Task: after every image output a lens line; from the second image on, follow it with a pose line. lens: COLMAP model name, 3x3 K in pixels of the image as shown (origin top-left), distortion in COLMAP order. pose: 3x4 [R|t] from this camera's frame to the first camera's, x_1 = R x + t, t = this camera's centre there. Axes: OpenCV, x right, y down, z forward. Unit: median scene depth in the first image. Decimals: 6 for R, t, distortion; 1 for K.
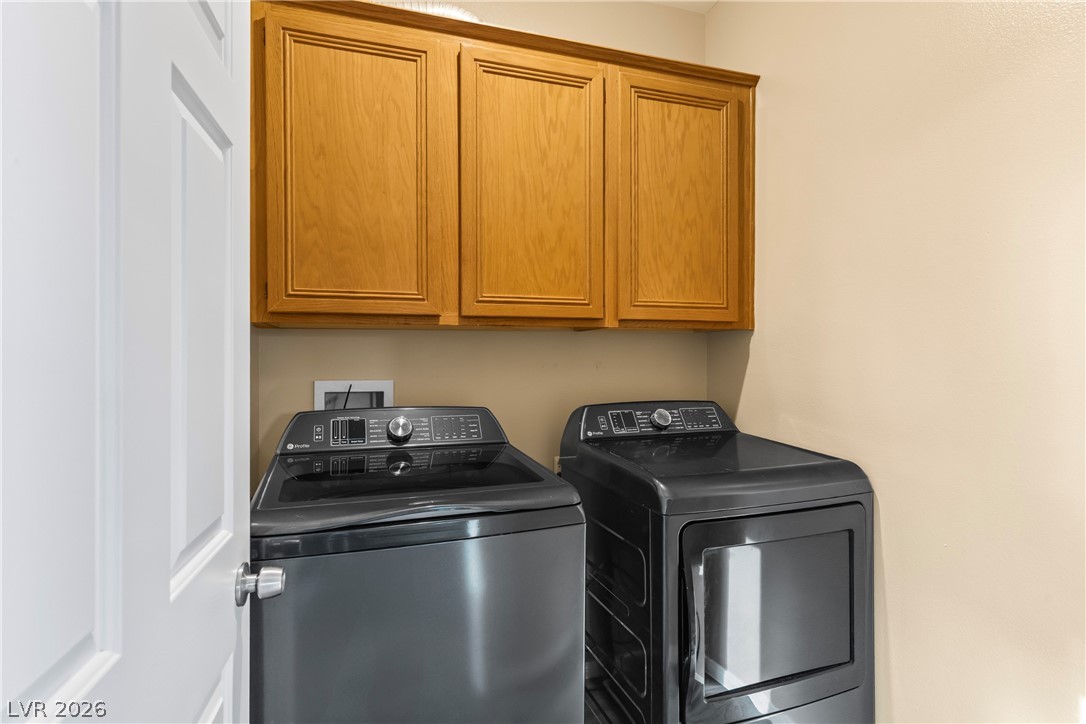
lens RADIAL K [[524.4, 0, 545.8], [0, 524.4, 360.5], [0, 0, 1]] dist [-0.000823, 0.000477]
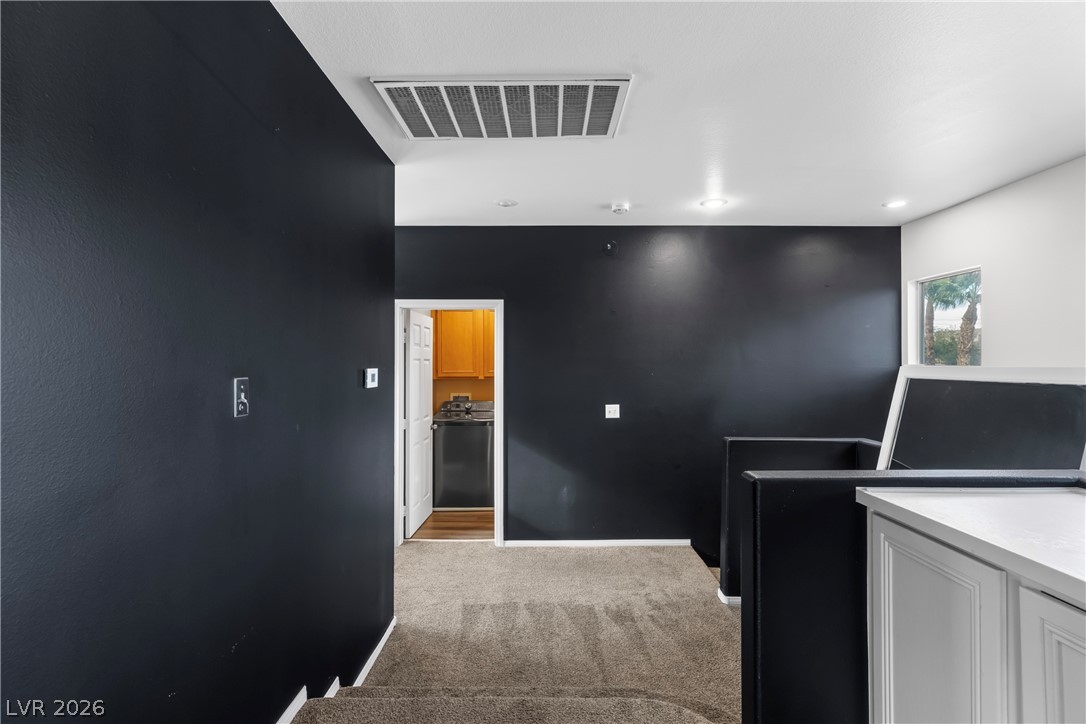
lens RADIAL K [[510.7, 0, 543.5], [0, 510.7, 359.6], [0, 0, 1]] dist [0.000431, 0.000183]
pose [[0.947363, 0.001589, -0.320158, 1.453949], [-0.003987, 0.999969, -0.006835, -0.190653], [0.320137, 0.007752, 0.947340, -2.399010]]
